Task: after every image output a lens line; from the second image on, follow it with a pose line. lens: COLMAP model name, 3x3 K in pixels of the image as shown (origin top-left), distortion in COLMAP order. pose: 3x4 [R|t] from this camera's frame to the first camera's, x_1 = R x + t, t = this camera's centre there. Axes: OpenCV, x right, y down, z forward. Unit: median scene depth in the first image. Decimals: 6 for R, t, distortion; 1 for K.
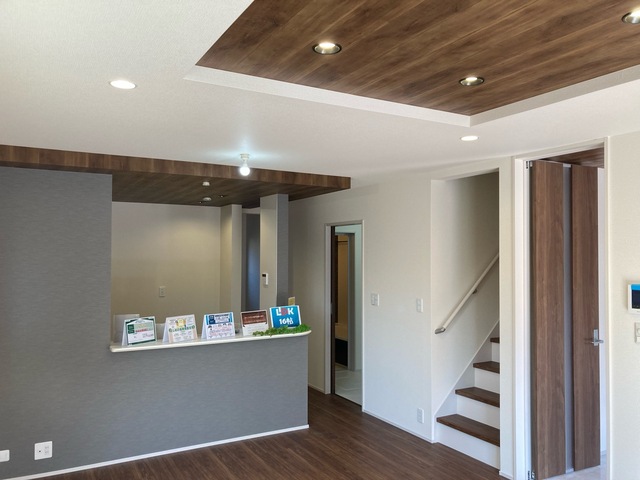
lens RADIAL K [[516.4, 0, 320.3], [0, 516.4, 241.1], [0, 0, 1]] dist [0.028490, -0.033765]
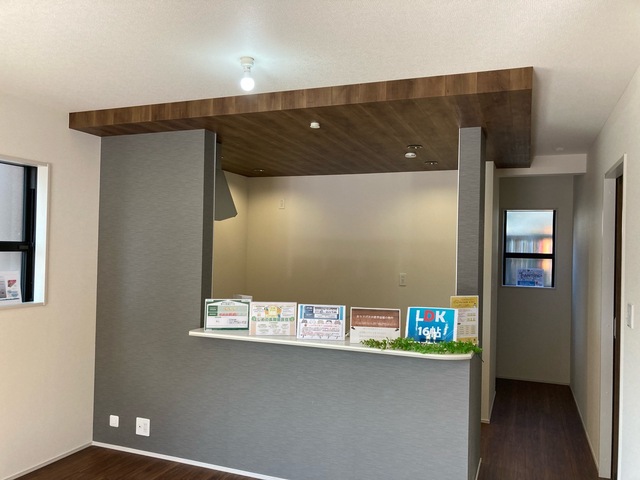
lens RADIAL K [[516.4, 0, 321.4], [0, 516.4, 238.2], [0, 0, 1]] dist [0.028490, -0.033765]
pose [[0.620890, -0.006020, -0.783875, 0.364824], [-0.000487, 0.999967, -0.008065, 0.055813], [0.783898, 0.005389, 0.620867, 0.575607]]
